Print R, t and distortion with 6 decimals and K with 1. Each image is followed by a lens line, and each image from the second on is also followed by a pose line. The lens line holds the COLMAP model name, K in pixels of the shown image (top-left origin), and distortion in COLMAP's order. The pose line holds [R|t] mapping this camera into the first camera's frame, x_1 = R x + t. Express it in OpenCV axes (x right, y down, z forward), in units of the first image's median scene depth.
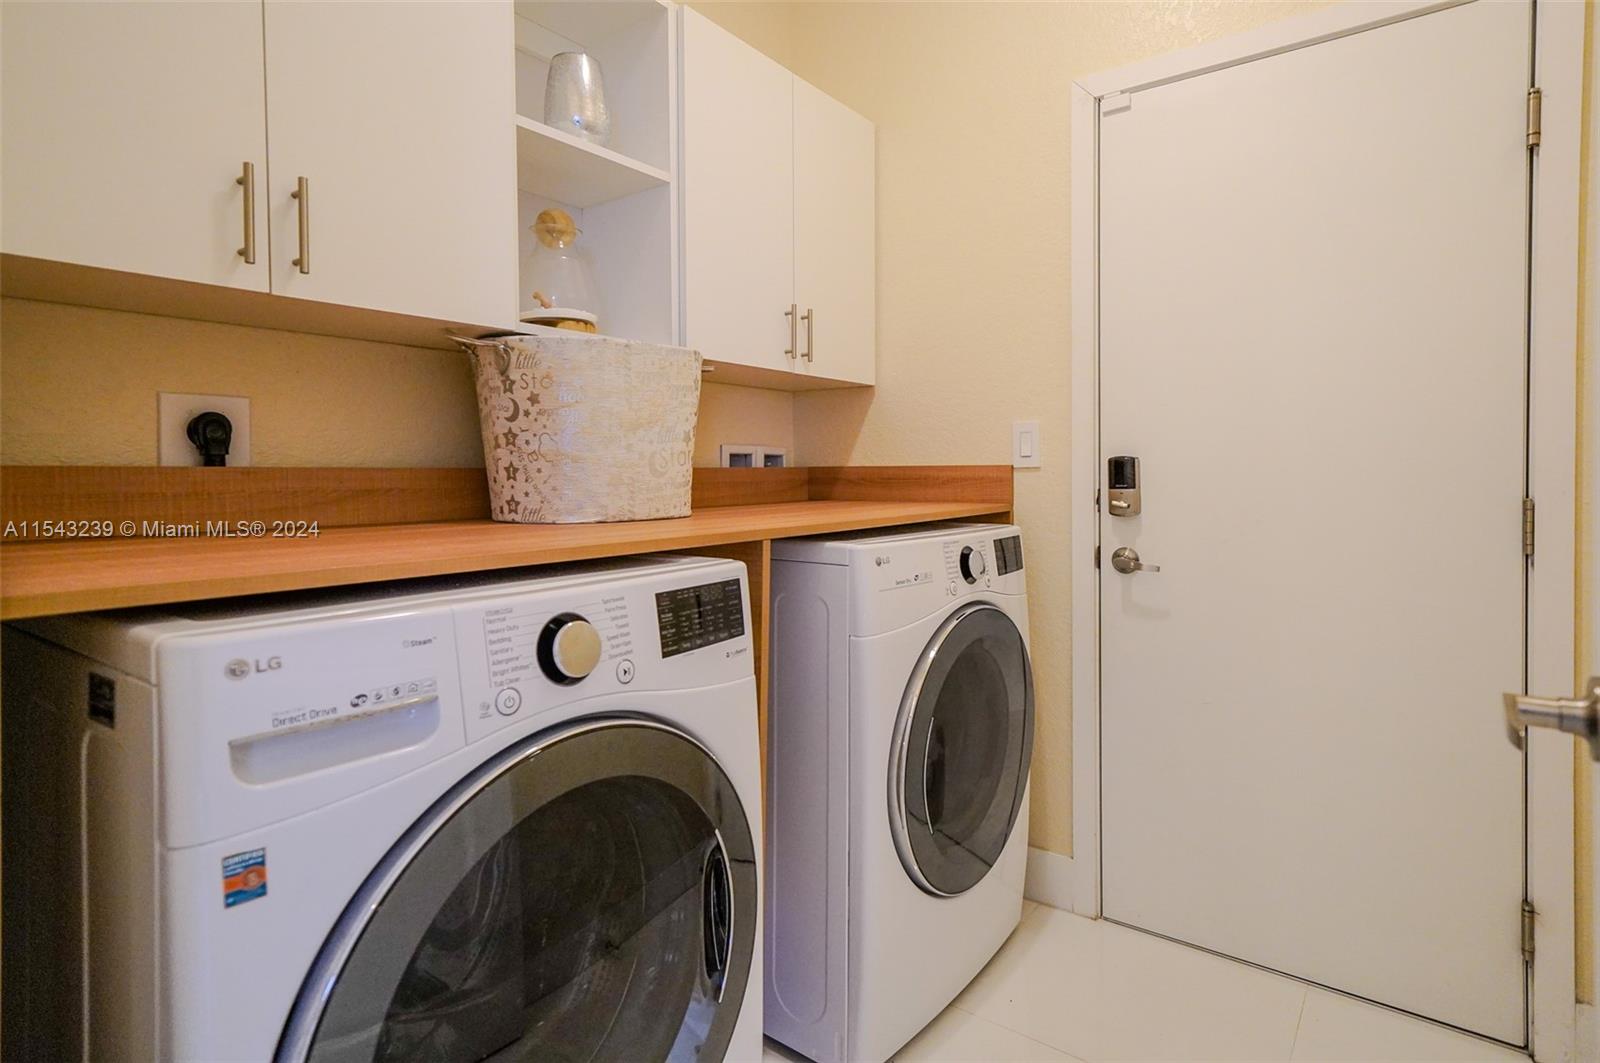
lens RADIAL K [[744.0, 0, 802.2], [0, 744.0, 489.8], [0, 0, 1]] dist [0.011089, -0.000804]
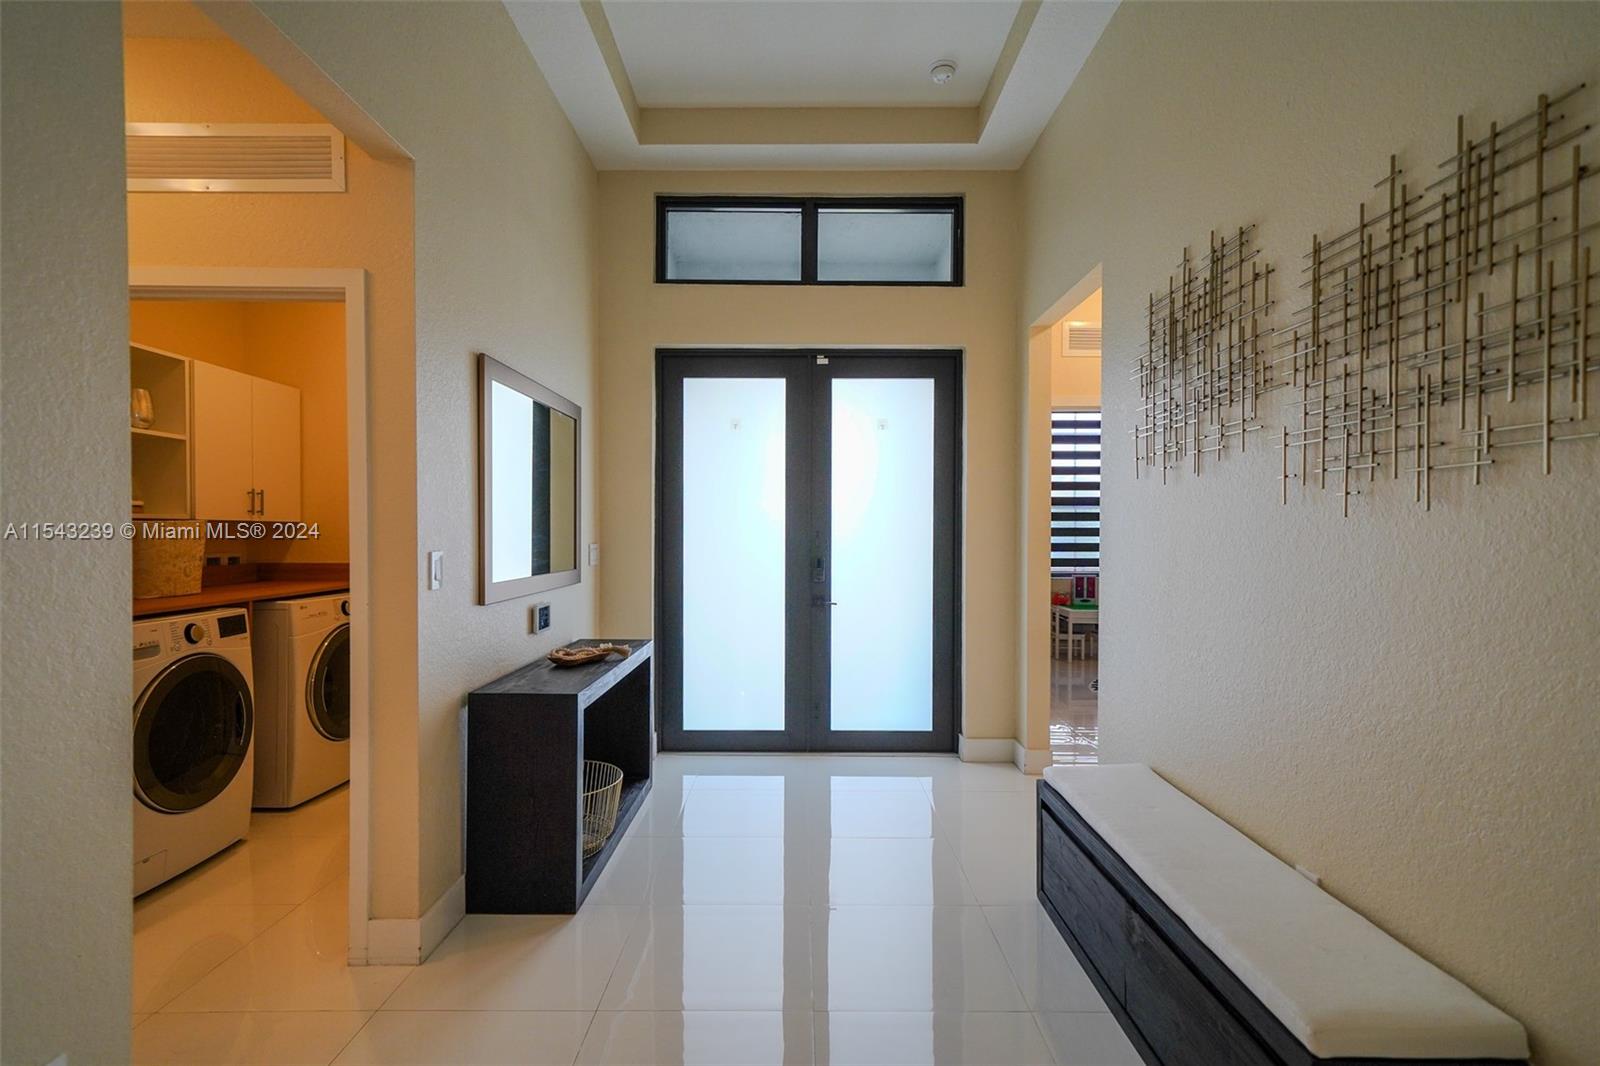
lens RADIAL K [[744.0, 0, 800.0], [0, 744.0, 541.4], [0, 0, 1]] dist [0.011089, -0.000804]
pose [[0.774952, 0.001335, 0.632019, -0.202177], [0.003389, 0.999975, -0.006268, -0.114180], [-0.632011, 0.007000, 0.774927, -2.155322]]
